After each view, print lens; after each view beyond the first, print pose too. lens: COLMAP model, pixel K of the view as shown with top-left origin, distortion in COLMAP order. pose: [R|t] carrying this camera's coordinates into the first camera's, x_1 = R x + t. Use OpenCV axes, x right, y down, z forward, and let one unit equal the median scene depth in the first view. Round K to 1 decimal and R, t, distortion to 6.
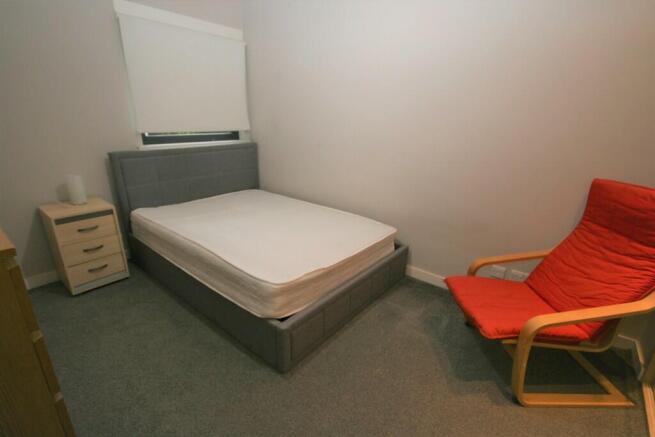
lens RADIAL K [[309.2, 0, 330.3], [0, 309.2, 220.2], [0, 0, 1]] dist [-0.001471, -0.000935]
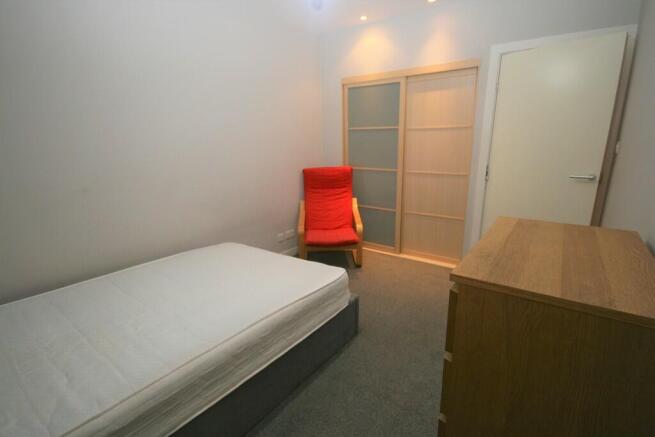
lens RADIAL K [[309.2, 0, 330.3], [0, 309.2, 220.2], [0, 0, 1]] dist [-0.001471, -0.000935]
pose [[-0.058555, -0.251511, 0.966081, -1.140867], [0.322283, 0.911161, 0.256747, -0.275064], [-0.944831, 0.326386, 0.027705, 0.817866]]
